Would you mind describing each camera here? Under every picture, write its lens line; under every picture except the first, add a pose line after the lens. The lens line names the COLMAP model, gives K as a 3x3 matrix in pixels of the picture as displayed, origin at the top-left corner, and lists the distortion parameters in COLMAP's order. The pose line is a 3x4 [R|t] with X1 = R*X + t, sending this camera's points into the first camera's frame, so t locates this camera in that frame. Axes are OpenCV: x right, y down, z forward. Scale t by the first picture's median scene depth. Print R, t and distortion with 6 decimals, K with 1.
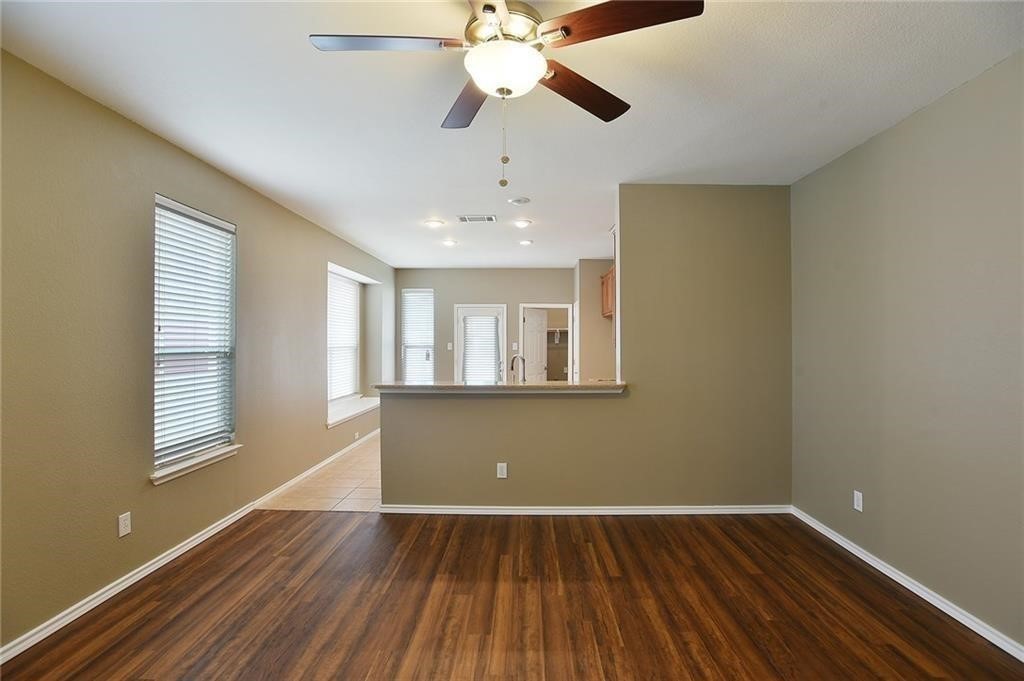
lens RADIAL K [[495.7, 0, 516.0], [0, 495.7, 339.5], [0, 0, 1]] dist [-0.069106, 0.028254]
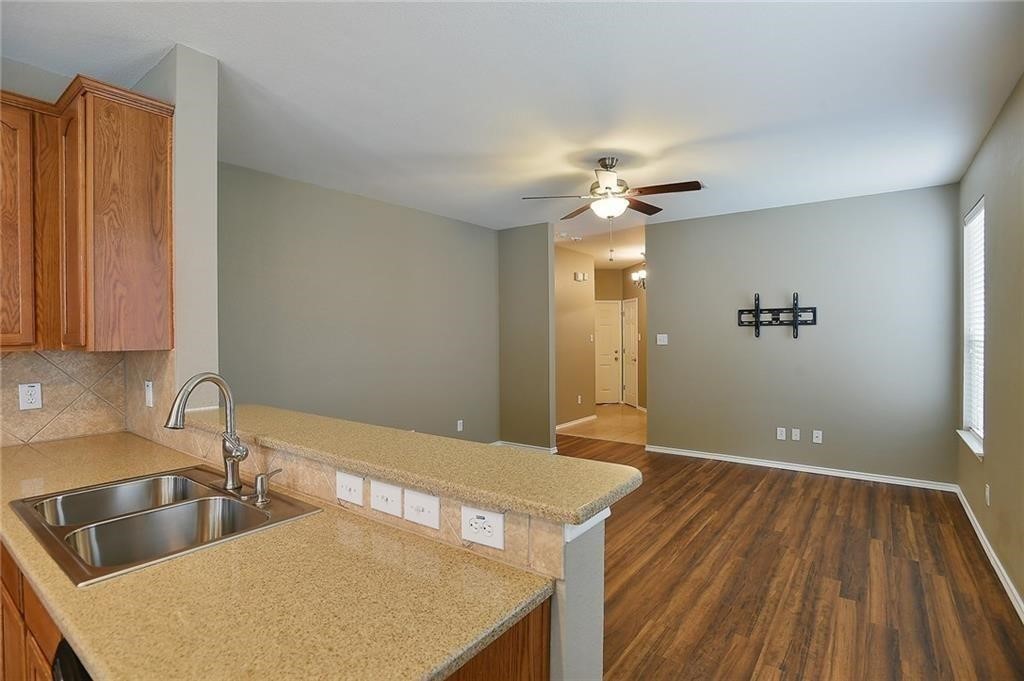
lens RADIAL K [[495.7, 0, 516.0], [0, 495.7, 339.5], [0, 0, 1]] dist [-0.069106, 0.028254]
pose [[-0.812950, -0.001233, 0.582333, -0.422839], [0.004579, 0.999953, 0.008510, 0.005500], [-0.582316, 0.009585, -0.812906, 1.339296]]
